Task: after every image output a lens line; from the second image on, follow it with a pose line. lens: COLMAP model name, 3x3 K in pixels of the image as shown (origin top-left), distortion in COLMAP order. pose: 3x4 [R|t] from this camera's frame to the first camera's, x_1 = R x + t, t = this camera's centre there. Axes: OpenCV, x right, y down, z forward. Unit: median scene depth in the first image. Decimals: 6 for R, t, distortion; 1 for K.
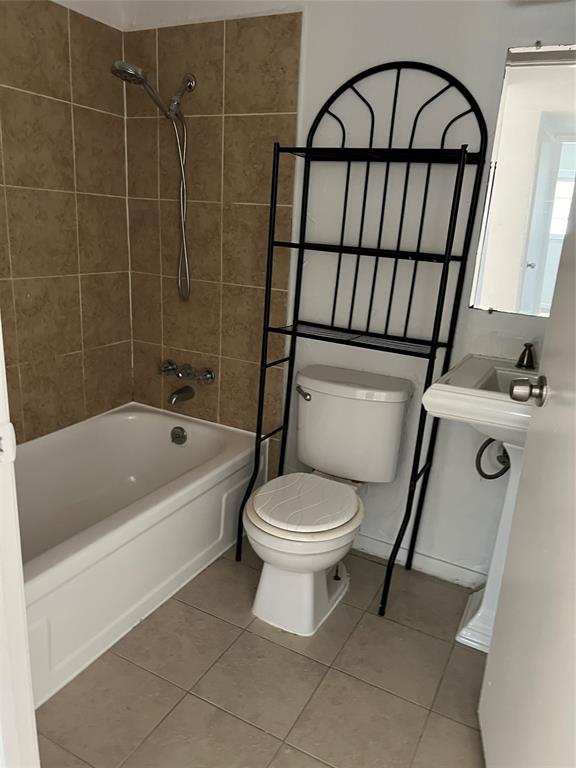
lens RADIAL K [[577.1, 0, 281.3], [0, 577.1, 386.7], [0, 0, 1]] dist [0.058327, -0.066765]
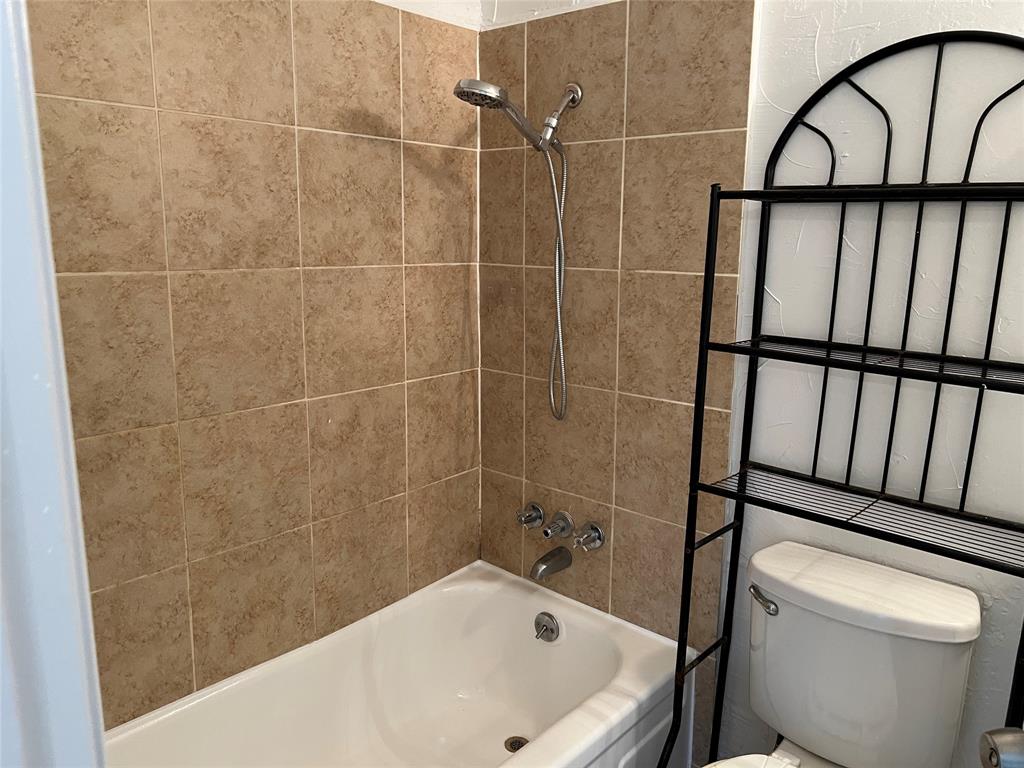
lens RADIAL K [[769.4, 0, 506.6], [0, 769.4, 374.9], [0, 0, 1]] dist [0.058327, -0.066765]
pose [[0.971940, -0.000302, -0.235229, -0.024885], [-0.023372, 0.994927, -0.097848, -0.121284], [0.234065, 0.100600, 0.967002, 0.172004]]
